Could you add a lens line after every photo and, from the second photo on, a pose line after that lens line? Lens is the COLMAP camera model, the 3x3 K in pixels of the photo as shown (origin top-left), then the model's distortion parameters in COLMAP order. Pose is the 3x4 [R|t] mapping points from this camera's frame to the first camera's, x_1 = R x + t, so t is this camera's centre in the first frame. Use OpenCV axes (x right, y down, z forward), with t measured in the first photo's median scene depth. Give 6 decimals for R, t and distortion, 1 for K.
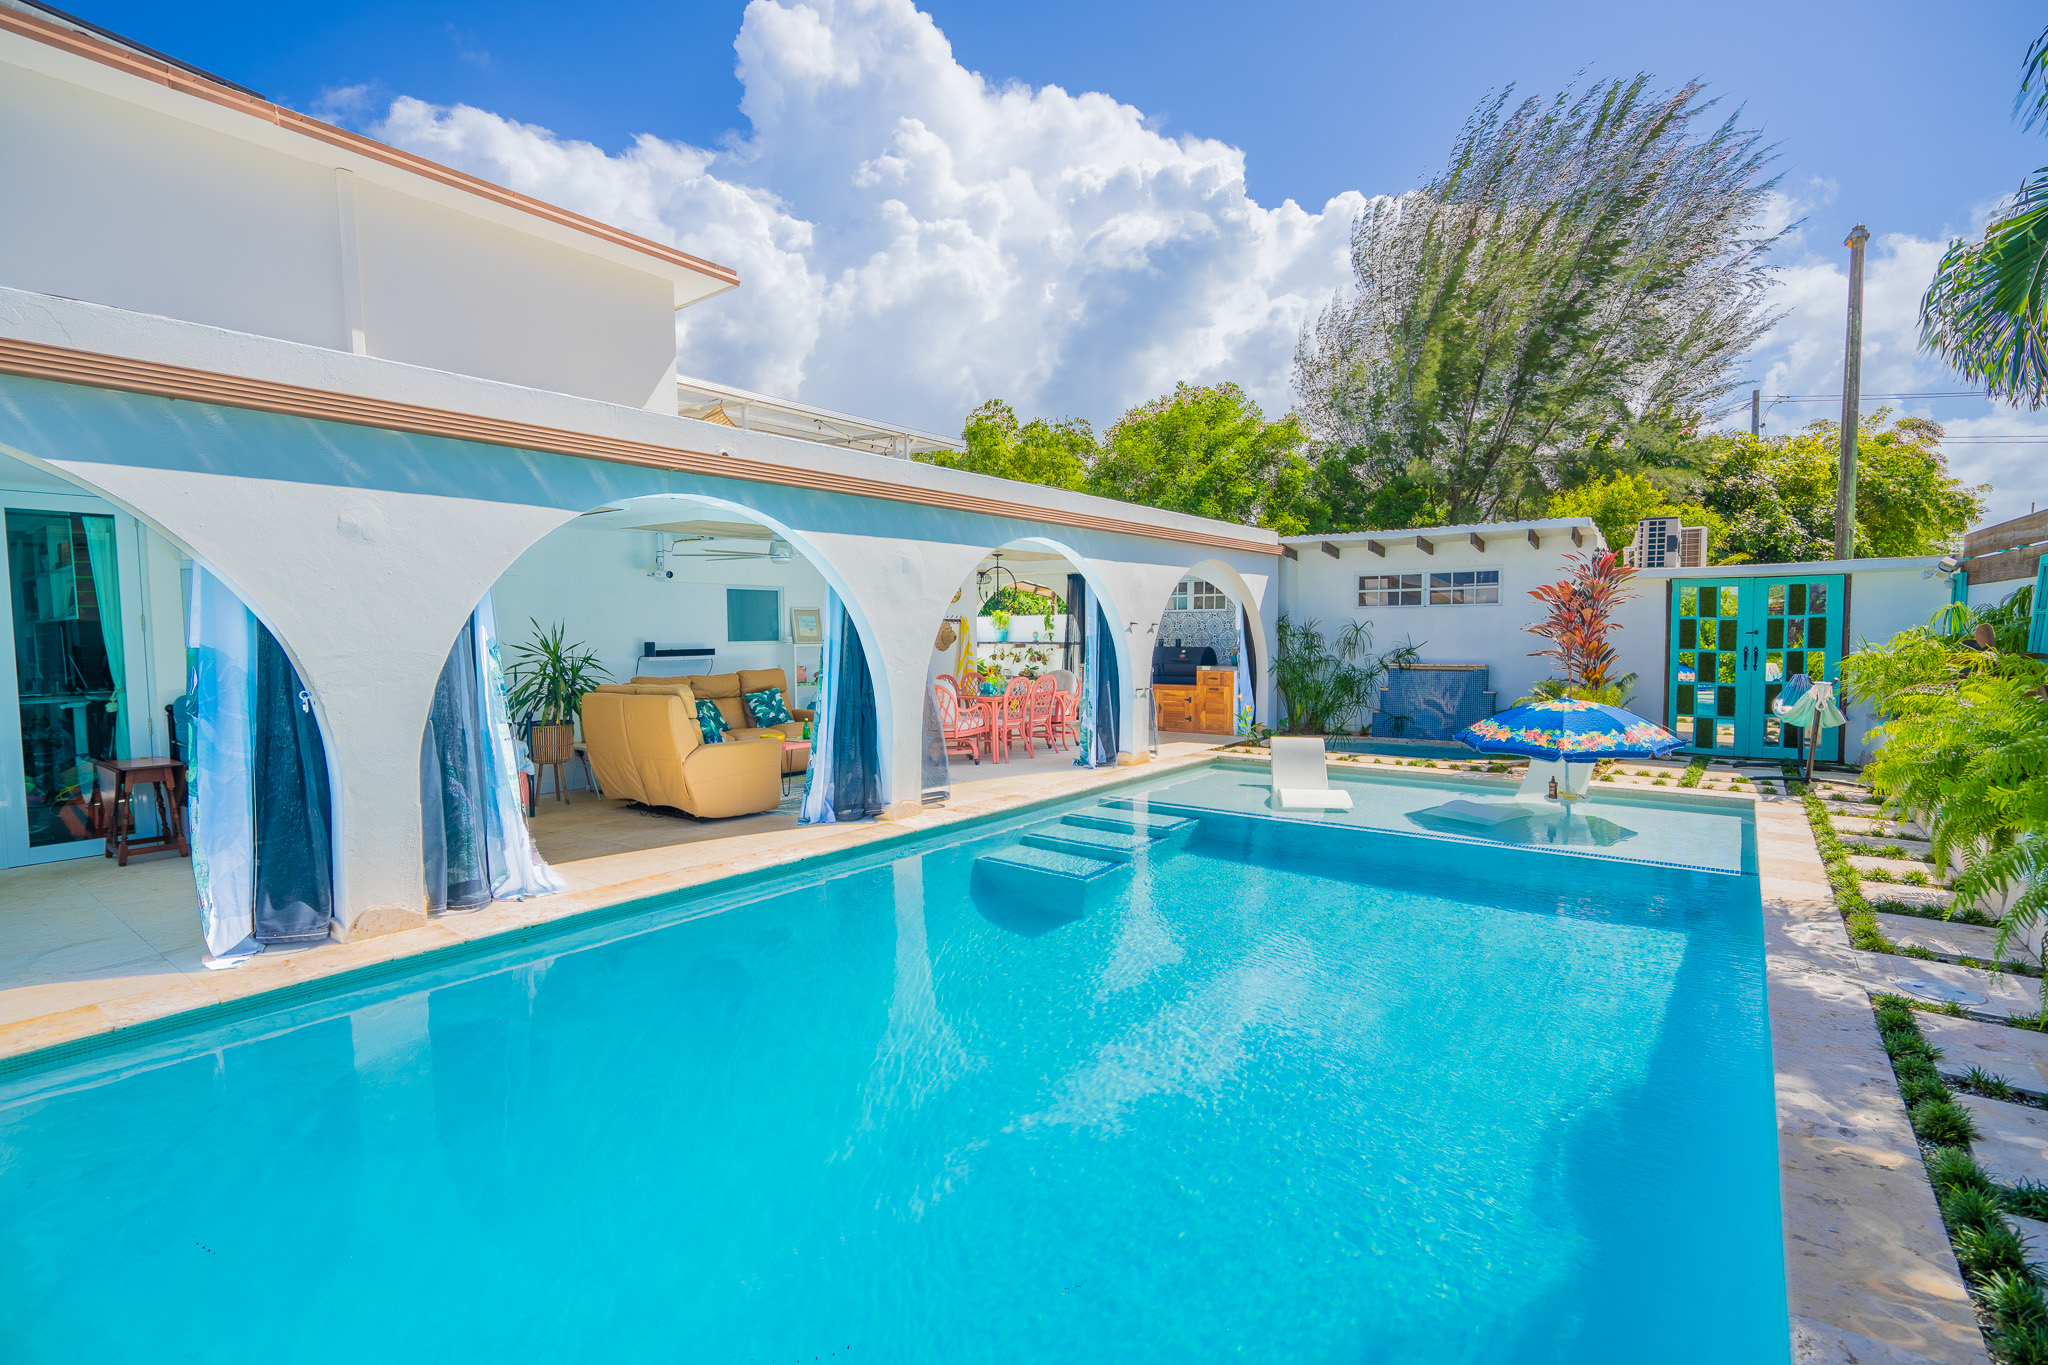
lens RADIAL K [[925.3, 0, 1019.2], [0, 925.3, 688.5], [0, 0, 1]] dist [-0.001484, 0.000093]
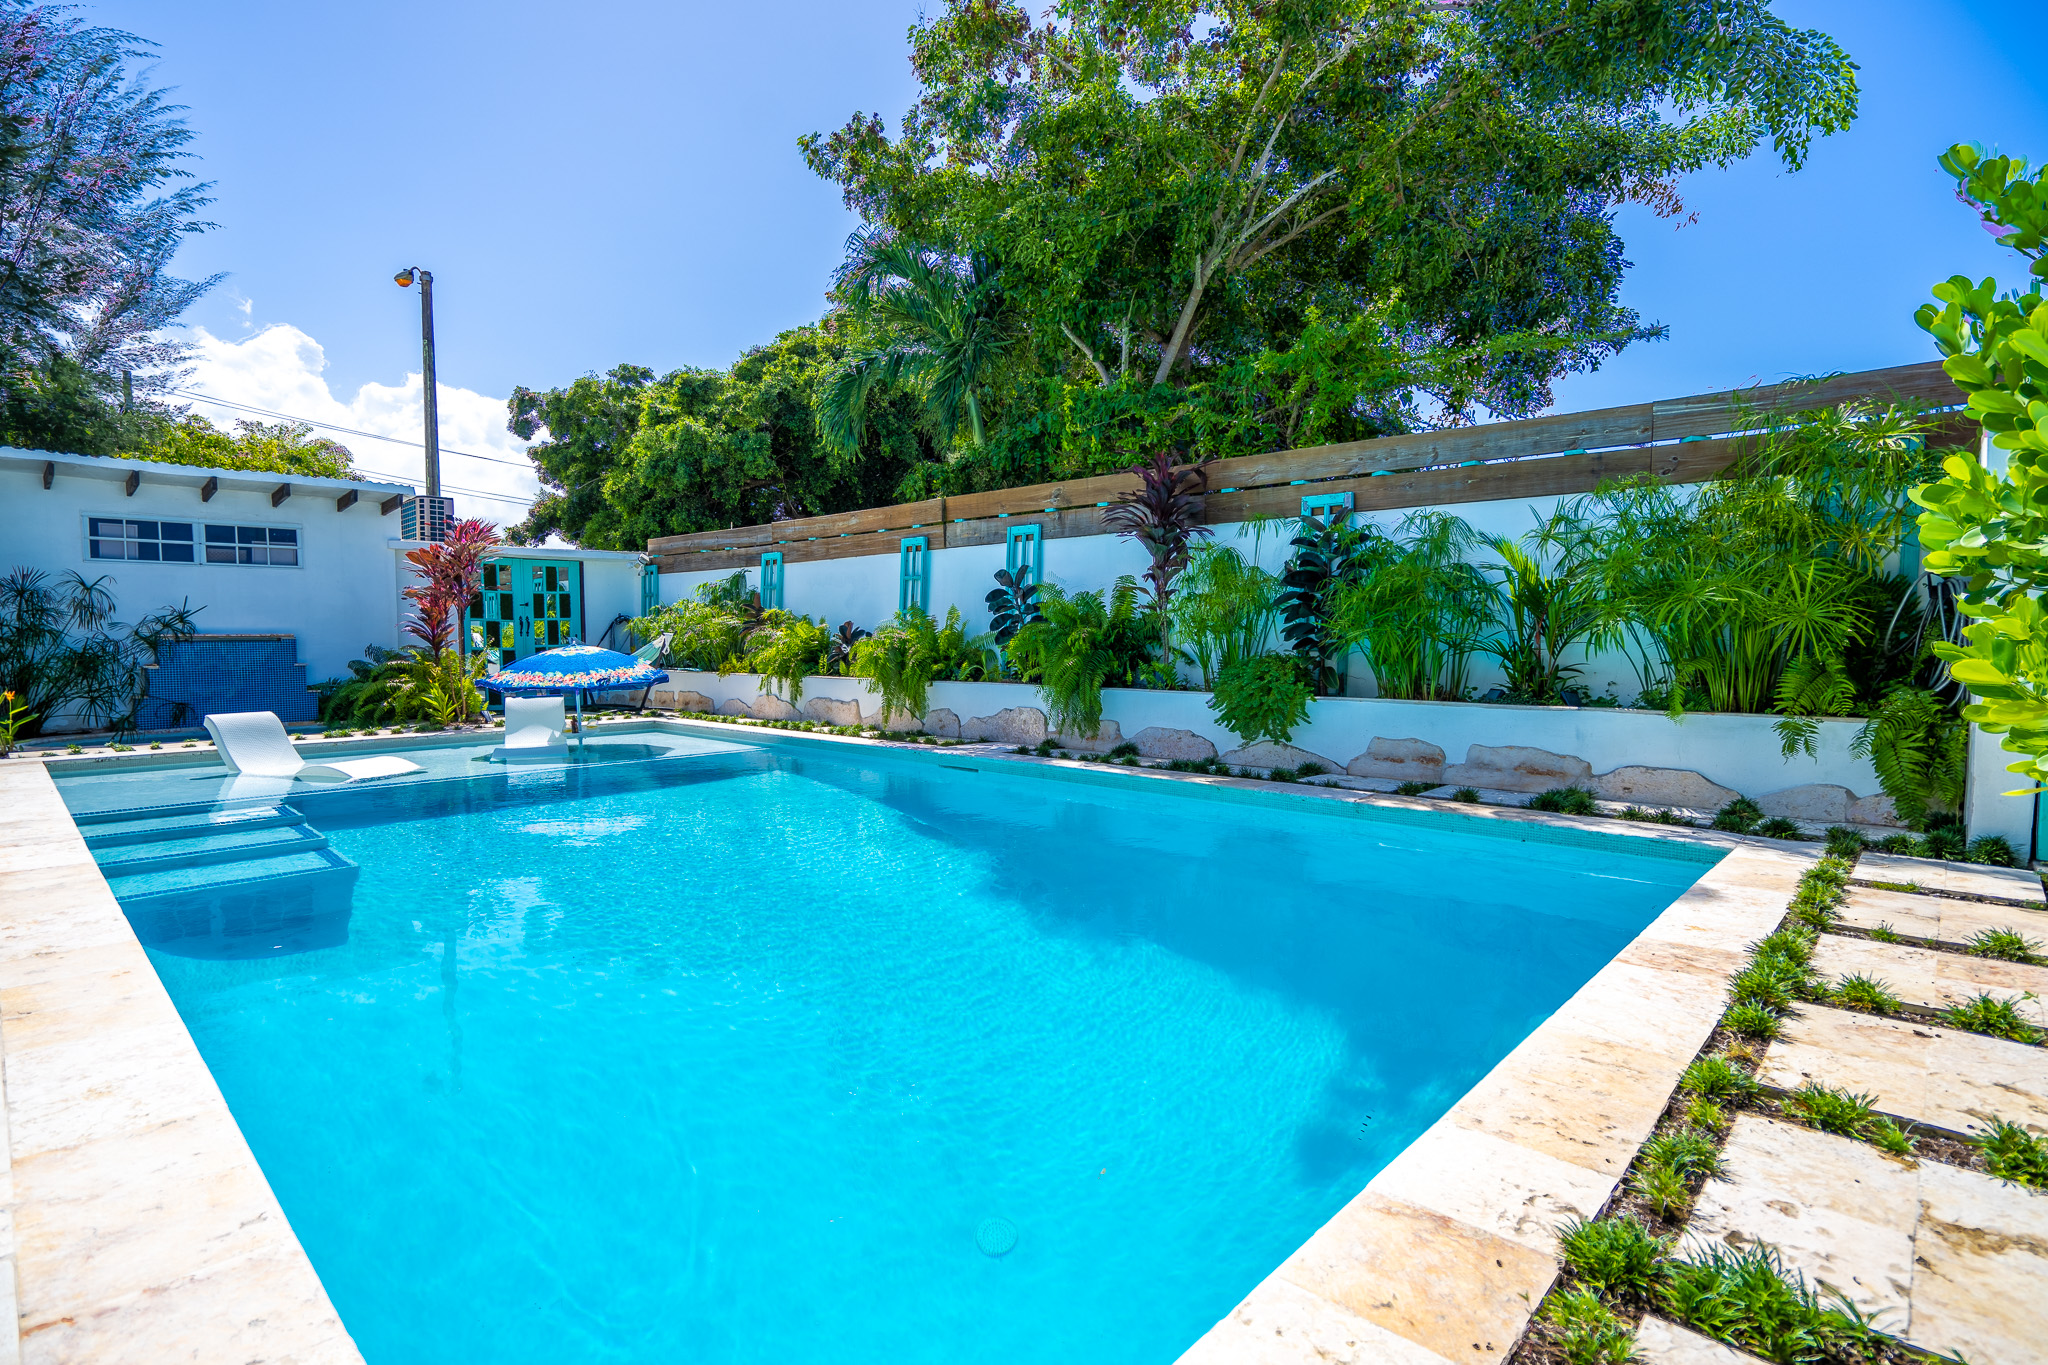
lens RADIAL K [[980.5, 0, 1013.8], [0, 980.5, 682.7], [0, 0, 1]] dist [-0.001776, 0.000035]
pose [[0.106315, -0.043523, 0.993380, -0.348325], [0.063079, 0.997324, 0.036945, 0.028847], [-0.992330, 0.058733, 0.108776, 0.203776]]
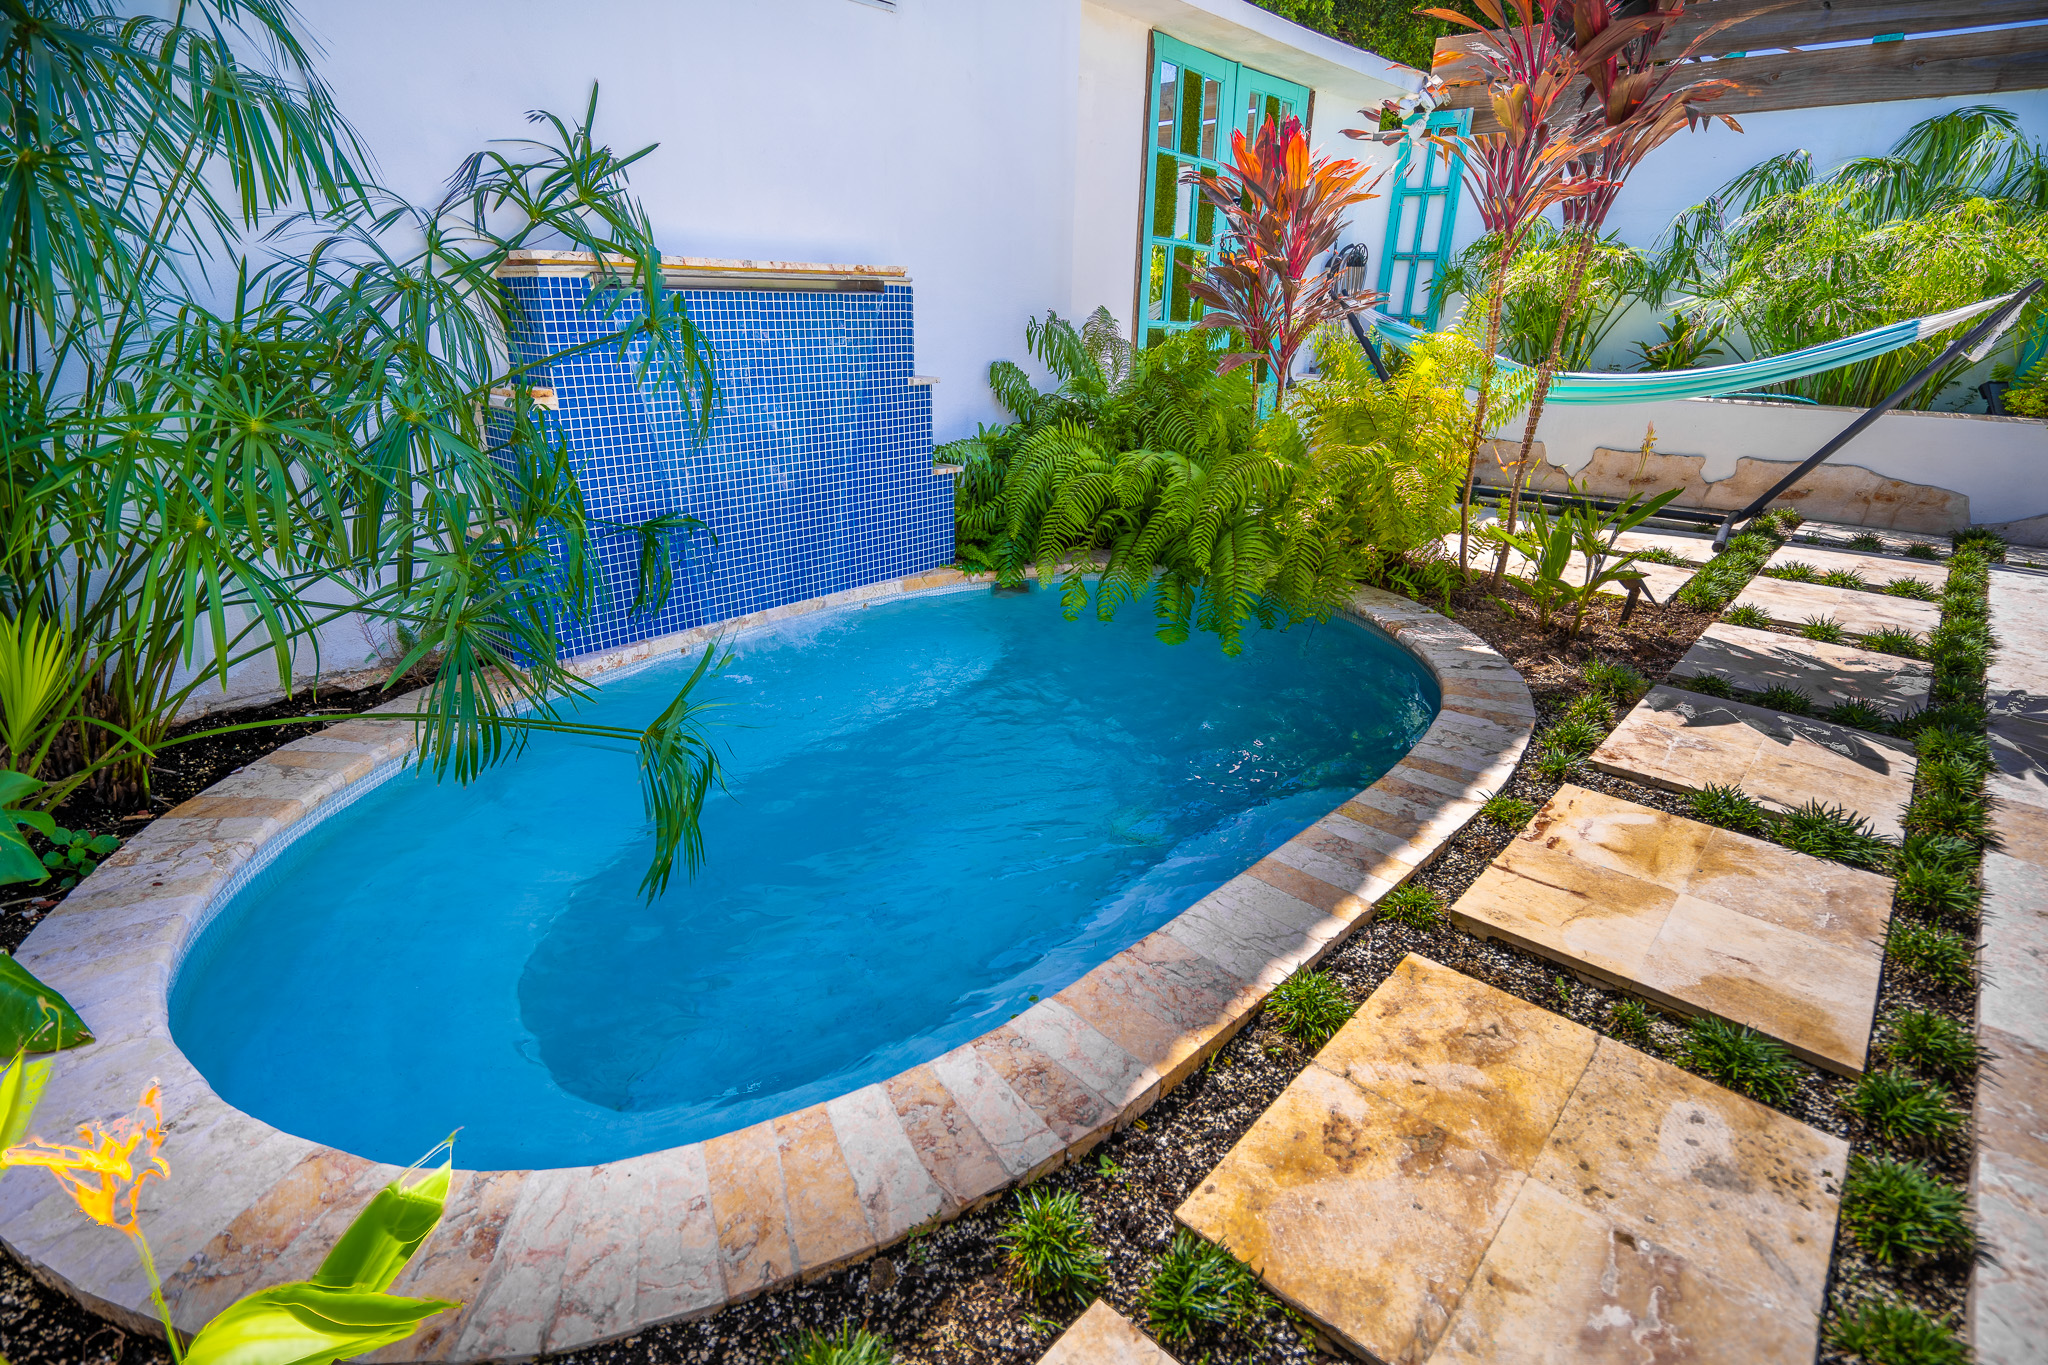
lens RADIAL K [[1002.5, 0, 1024.0], [0, 1002.5, 682.5], [0, 0, 1]] dist [0.001543, 0.000223]
pose [[0.071232, -0.348594, 0.934563, 0.204224], [0.039585, 0.937193, 0.346558, -0.012803], [-0.996674, 0.012309, 0.080557, 0.909720]]
